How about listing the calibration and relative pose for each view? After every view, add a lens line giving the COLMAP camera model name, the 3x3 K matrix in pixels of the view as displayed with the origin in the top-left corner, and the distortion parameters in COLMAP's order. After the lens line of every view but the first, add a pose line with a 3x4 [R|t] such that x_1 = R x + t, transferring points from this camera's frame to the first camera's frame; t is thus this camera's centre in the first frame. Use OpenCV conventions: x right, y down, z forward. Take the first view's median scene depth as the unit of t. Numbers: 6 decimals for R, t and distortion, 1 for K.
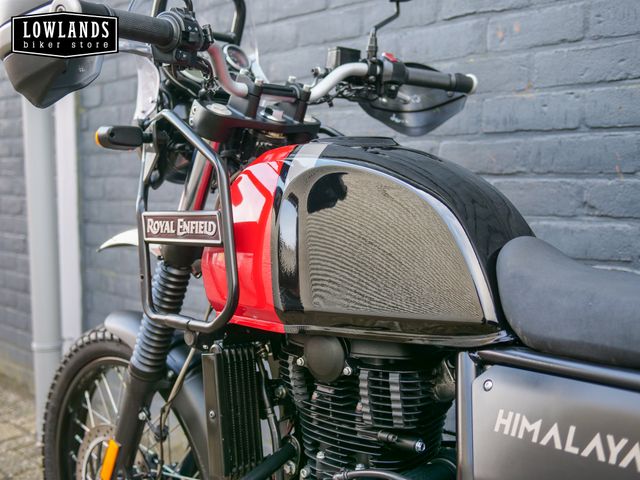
lens RADIAL K [[736.1, 0, 324.1], [0, 736.1, 239.3], [0, 0, 1]] dist [-0.006758, 0.000000]
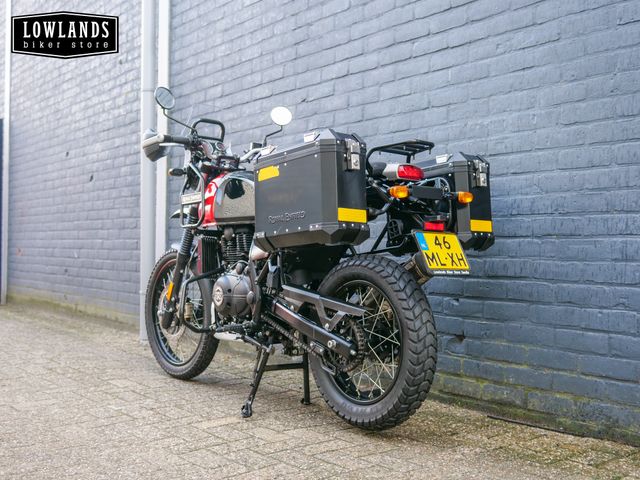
lens RADIAL K [[736.1, 0, 320.8], [0, 736.1, 239.7], [0, 0, 1]] dist [-0.006758, 0.000000]
pose [[0.991801, 0.012824, -0.127146, 0.646562], [-0.025188, 0.995051, -0.096116, 0.380414], [0.125285, 0.098531, 0.987216, -1.750010]]
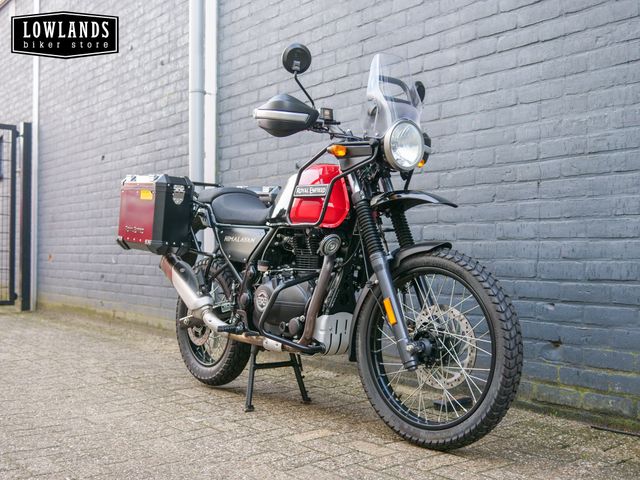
lens RADIAL K [[736.1, 0, 320.2], [0, 736.1, 240.1], [0, 0, 1]] dist [-0.006758, 0.000000]
pose [[0.991369, 0.005402, -0.130993, 0.362212], [-0.018713, 0.994751, -0.100604, 0.378069], [0.129762, 0.102187, 0.986266, -1.681114]]
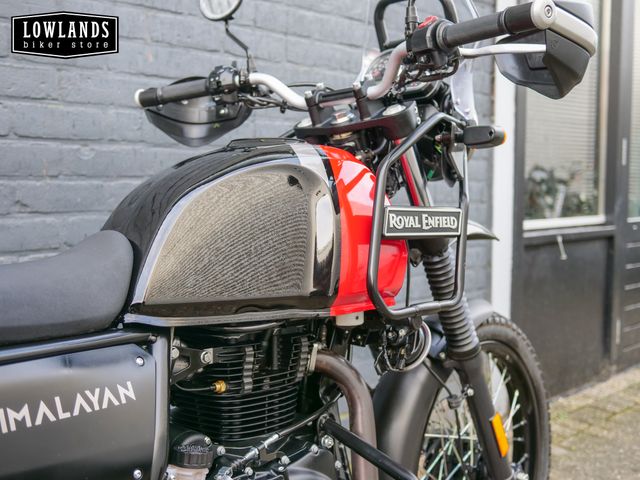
lens RADIAL K [[736.1, 0, 317.8], [0, 736.1, 237.1], [0, 0, 1]] dist [-0.006758, 0.000000]
pose [[0.037364, -0.071751, 0.996722, -0.832941], [0.080825, 0.994368, 0.068552, -0.038620], [-0.996028, 0.077998, 0.042953, 0.536689]]
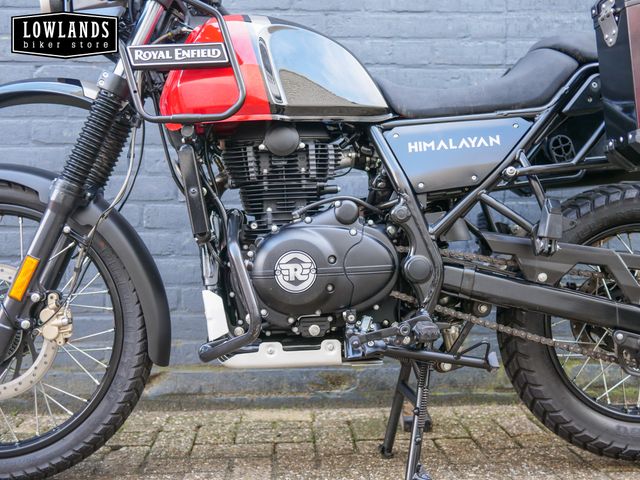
lens RADIAL K [[736.1, 0, 321.5], [0, 736.1, 234.8], [0, 0, 1]] dist [-0.006758, 0.000000]
pose [[0.678331, 0.000976, 0.734755, -0.850790], [0.067486, 0.995689, -0.063626, 0.356568], [-0.731650, 0.092745, 0.675341, -0.109326]]
